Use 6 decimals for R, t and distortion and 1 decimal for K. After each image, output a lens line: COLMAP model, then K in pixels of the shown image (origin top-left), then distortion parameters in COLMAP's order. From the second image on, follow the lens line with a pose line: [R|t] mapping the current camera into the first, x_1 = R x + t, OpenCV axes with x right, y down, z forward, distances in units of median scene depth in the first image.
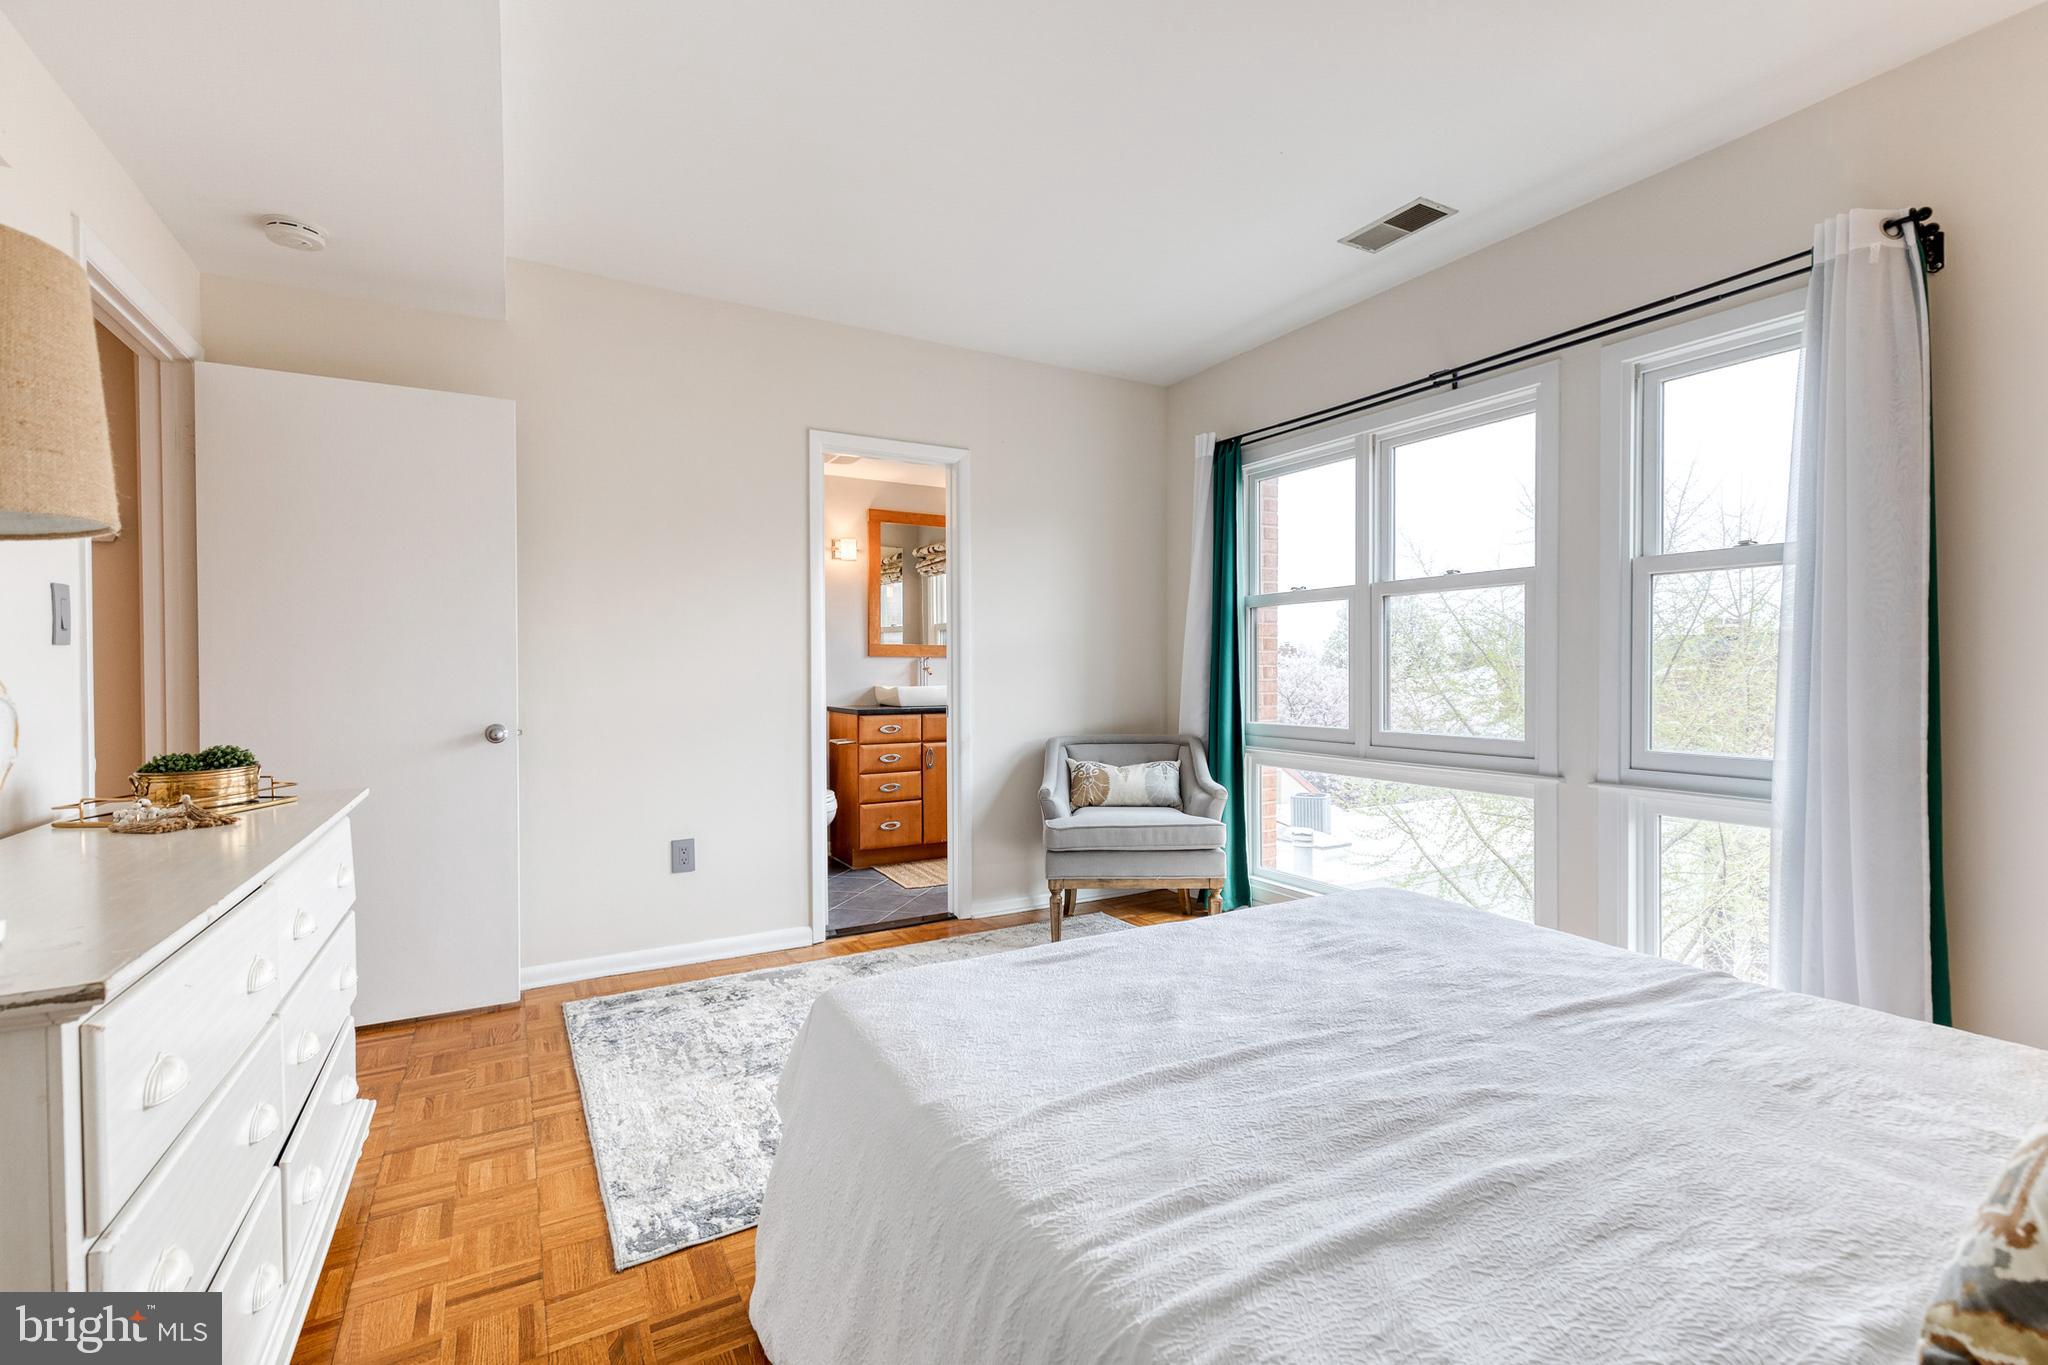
lens RADIAL K [[926.7, 0, 1024.3], [0, 926.7, 675.4], [0, 0, 1]] dist [0.016331, -0.002533]
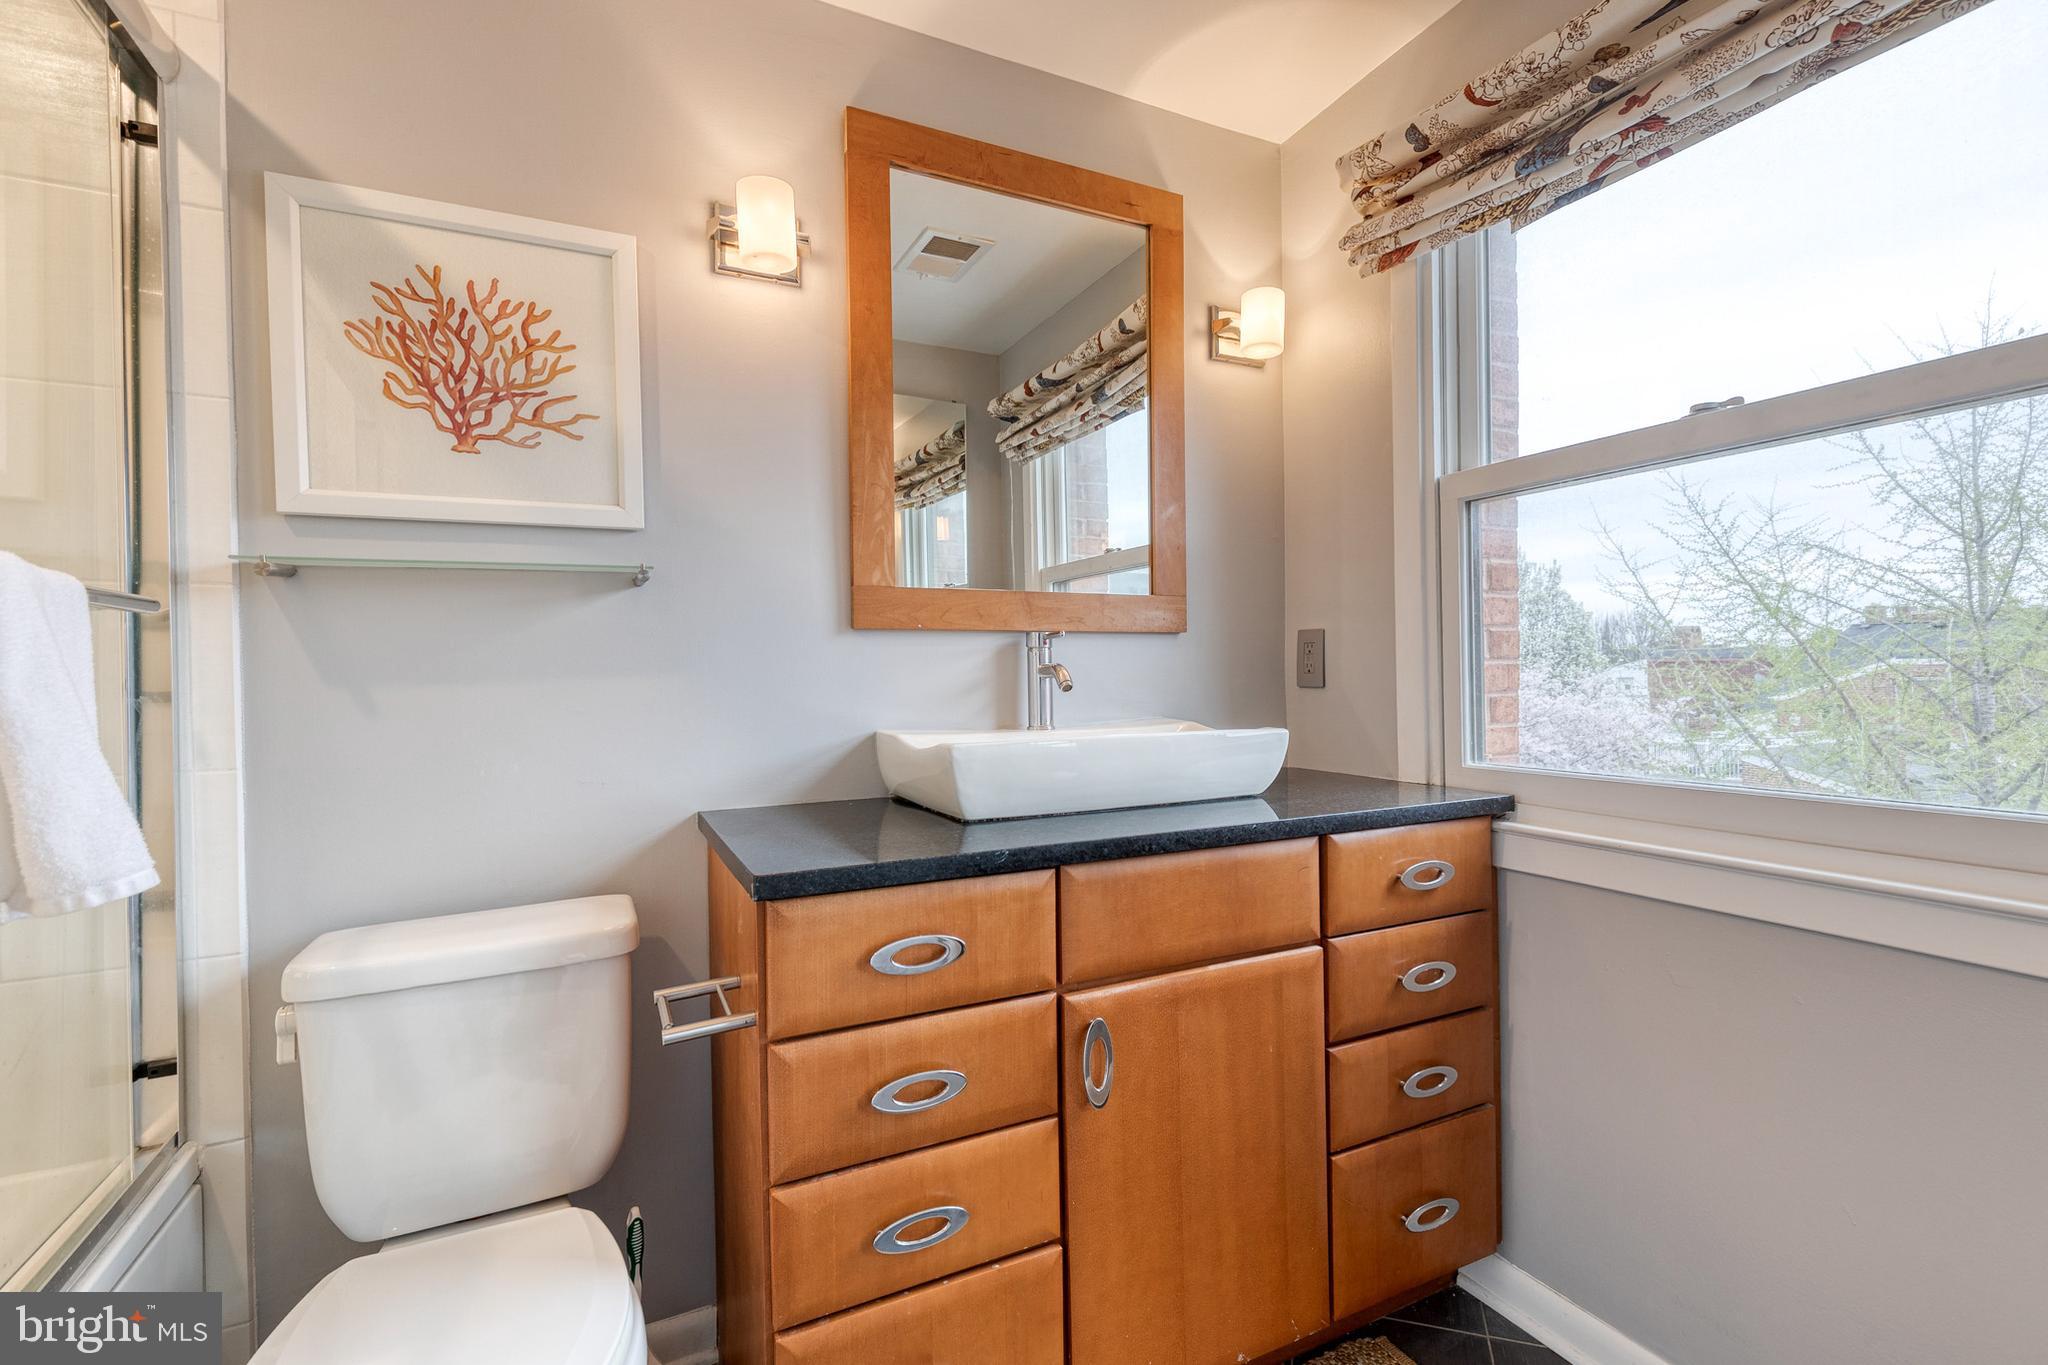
lens RADIAL K [[926.7, 0, 1020.2], [0, 926.7, 678.8], [0, 0, 1]] dist [0.016331, -0.002533]
pose [[0.997345, -0.010502, -0.072063, -0.097870], [0.010887, 0.999929, 0.004946, -0.006221], [0.072006, -0.005718, 0.997388, 0.732495]]
